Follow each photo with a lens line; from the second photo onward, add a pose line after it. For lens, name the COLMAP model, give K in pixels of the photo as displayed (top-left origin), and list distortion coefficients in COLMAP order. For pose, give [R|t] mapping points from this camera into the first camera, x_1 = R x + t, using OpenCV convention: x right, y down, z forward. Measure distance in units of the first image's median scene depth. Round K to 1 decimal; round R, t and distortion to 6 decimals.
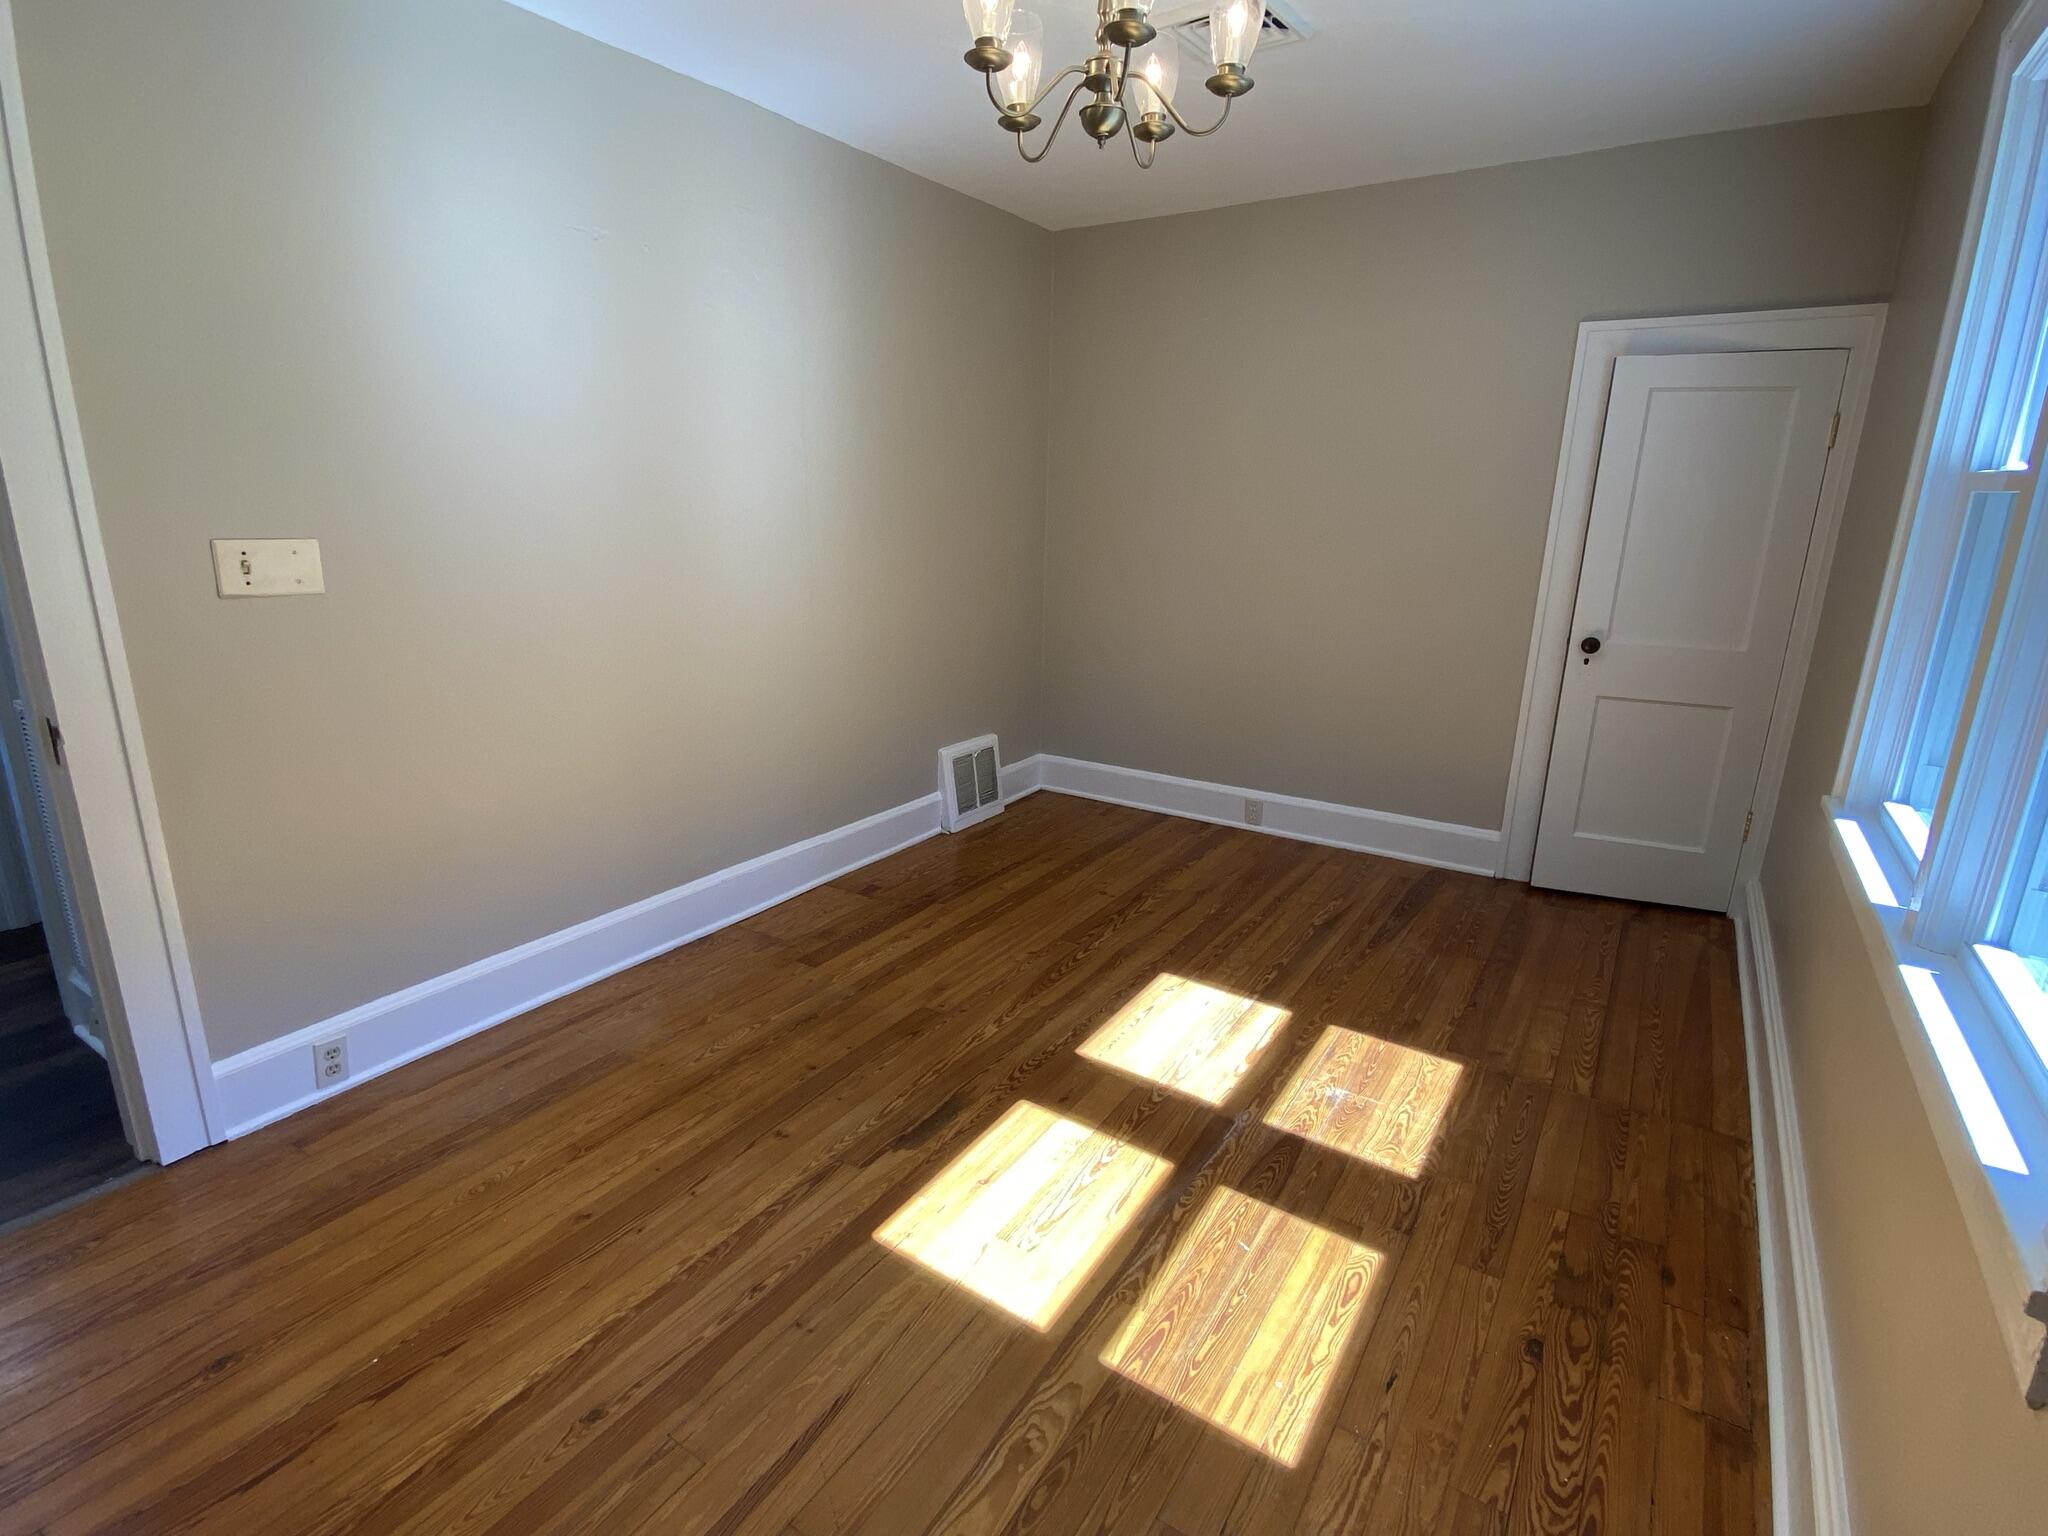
lens RADIAL K [[1015.4, 0, 1024.1], [0, 1015.4, 759.6], [0, 0, 1]] dist [0.057565, -0.039452]
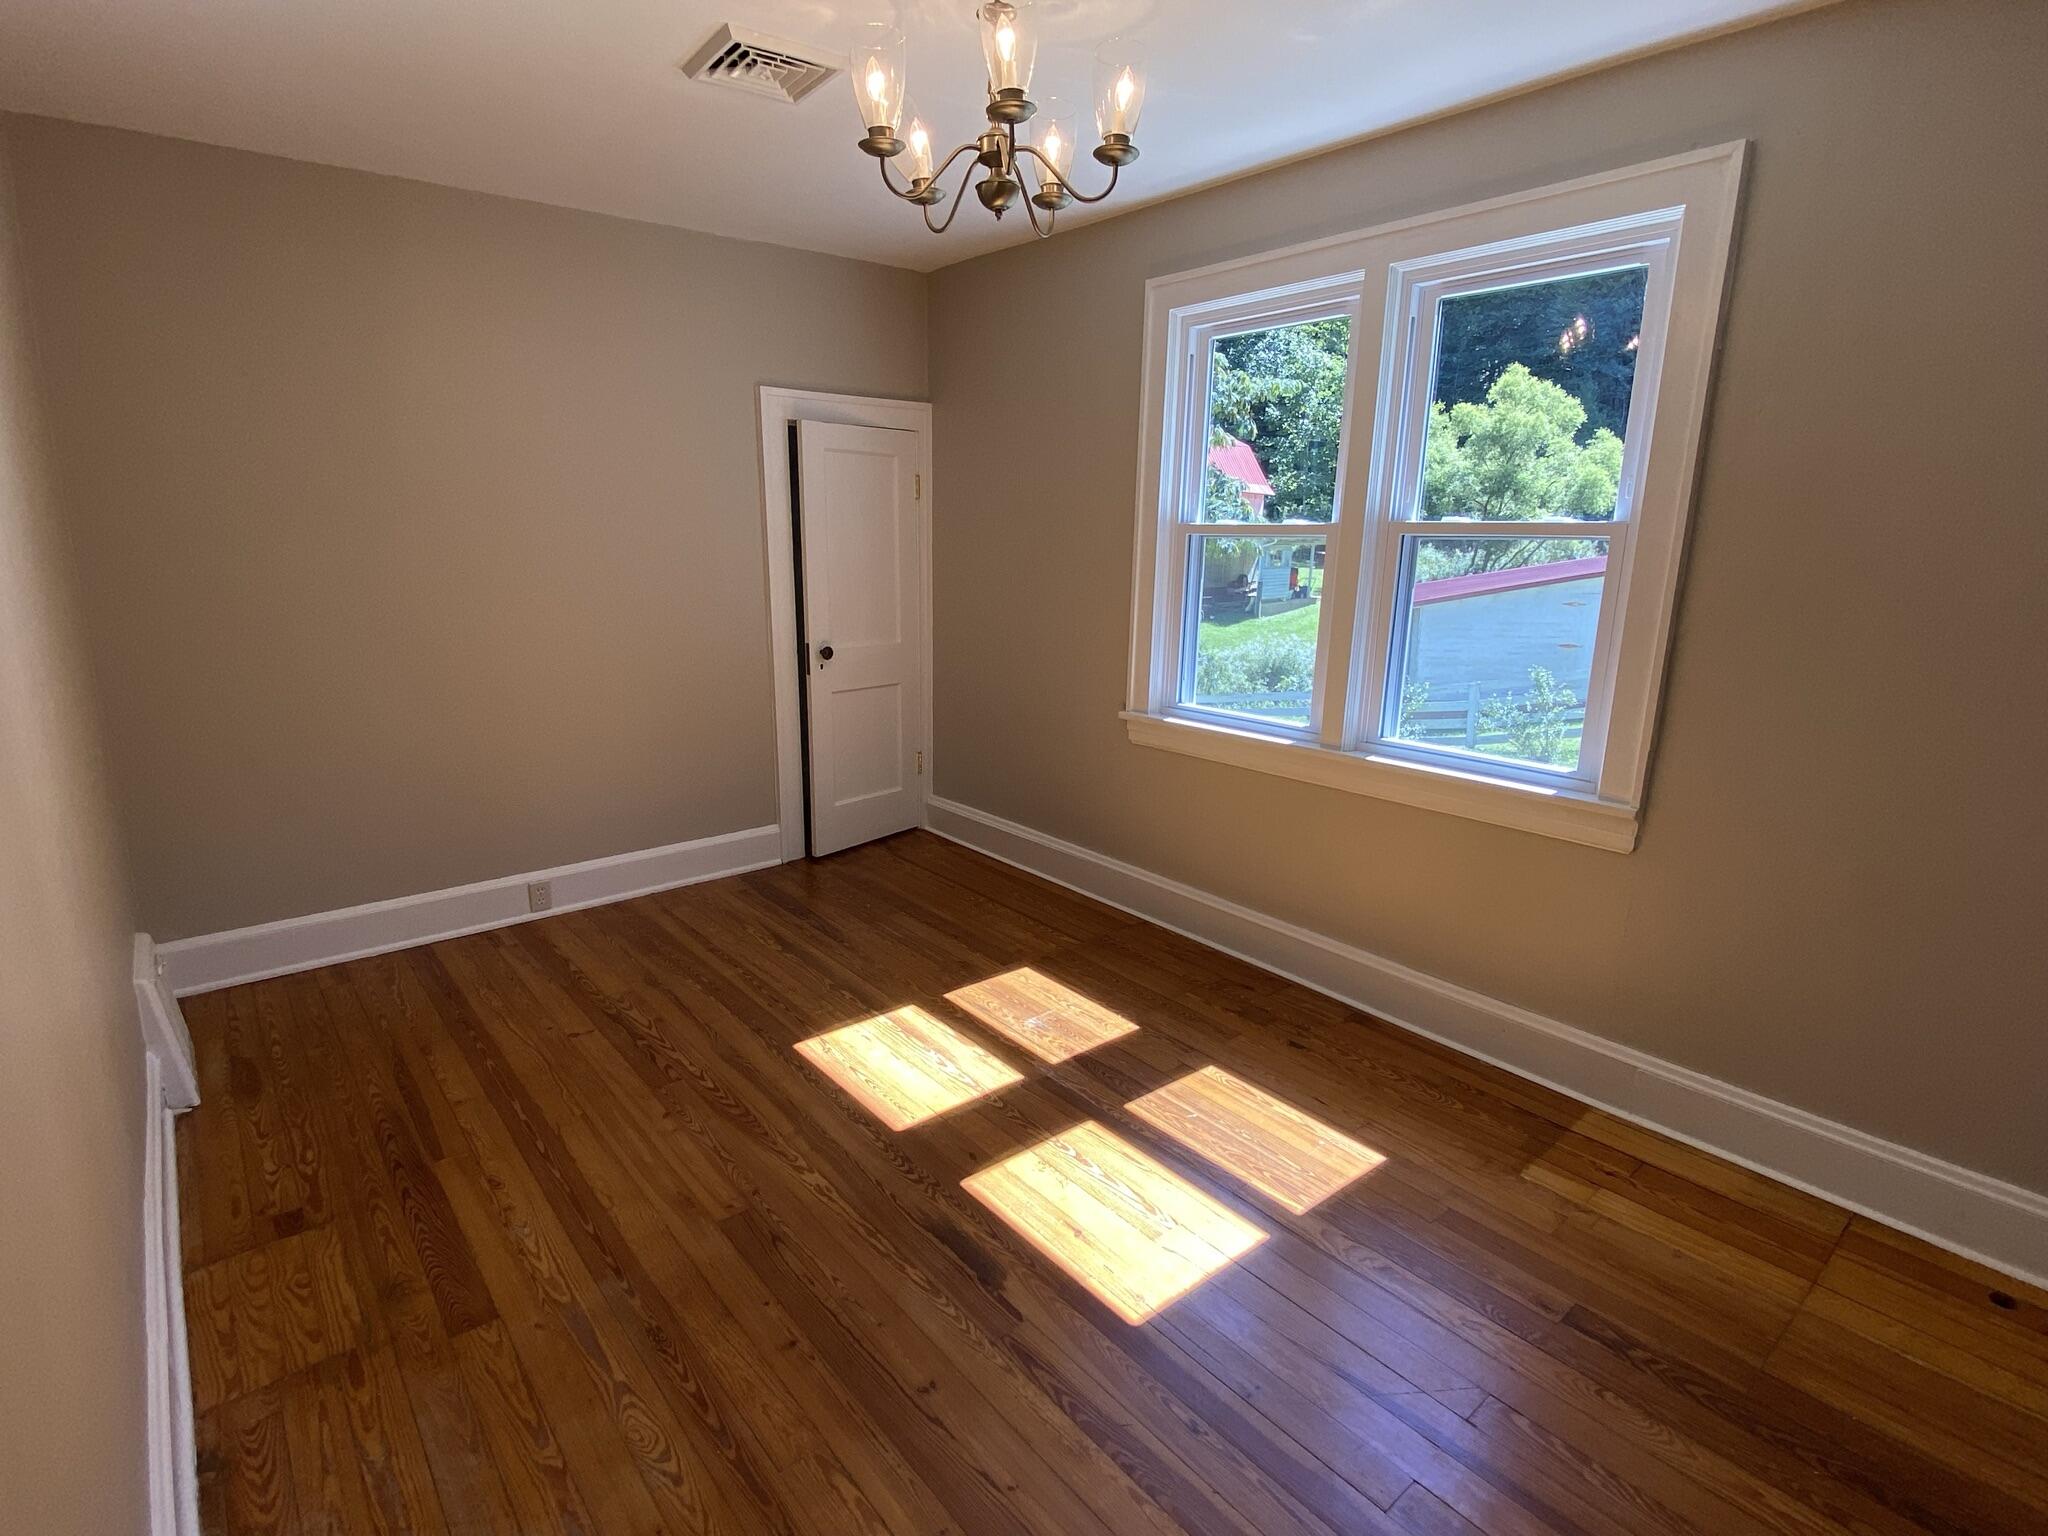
lens RADIAL K [[1002.6, 0, 1024.6], [0, 1002.6, 759.8], [0, 0, 1]] dist [0.065294, -0.070863]
pose [[0.300583, -0.231718, 0.925179, -0.784929], [0.243464, 0.956543, 0.160473, -0.182650], [-0.922158, 0.177012, 0.343936, 0.568602]]
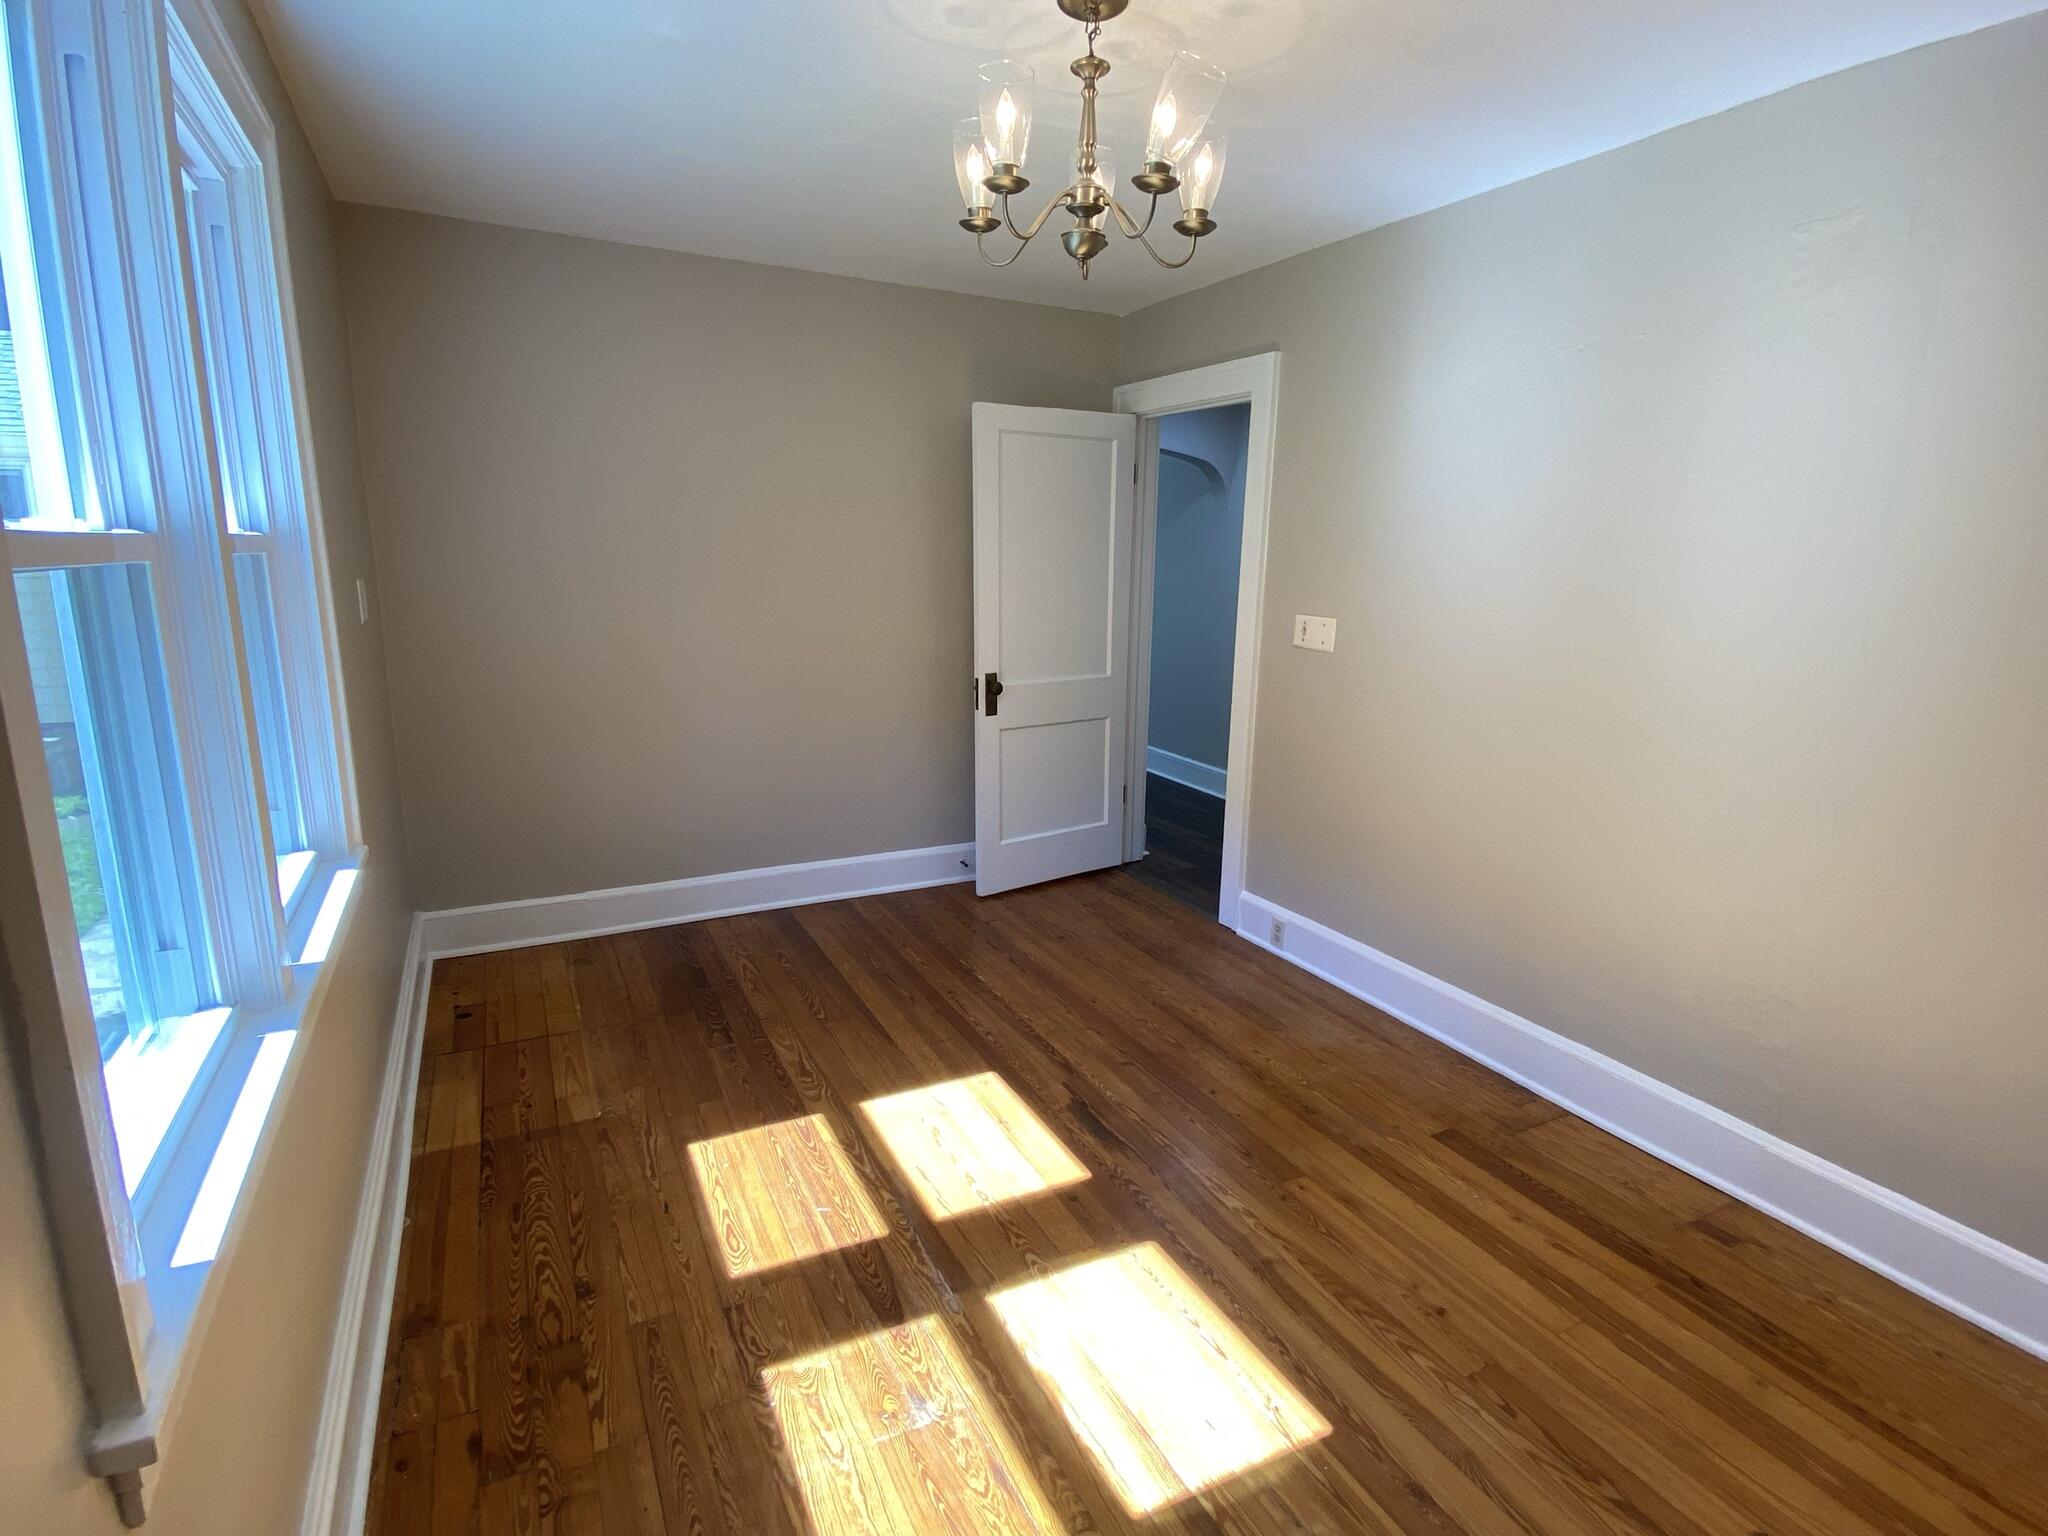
lens RADIAL K [[1015.4, 0, 1024.1], [0, 1015.4, 759.6], [0, 0, 1]] dist [0.057565, -0.039452]
pose [[-0.499350, 0.143685, -0.854403, 0.861753], [-0.253032, 0.918974, 0.302427, -0.342769], [0.828628, 0.367208, -0.422533, 1.258910]]
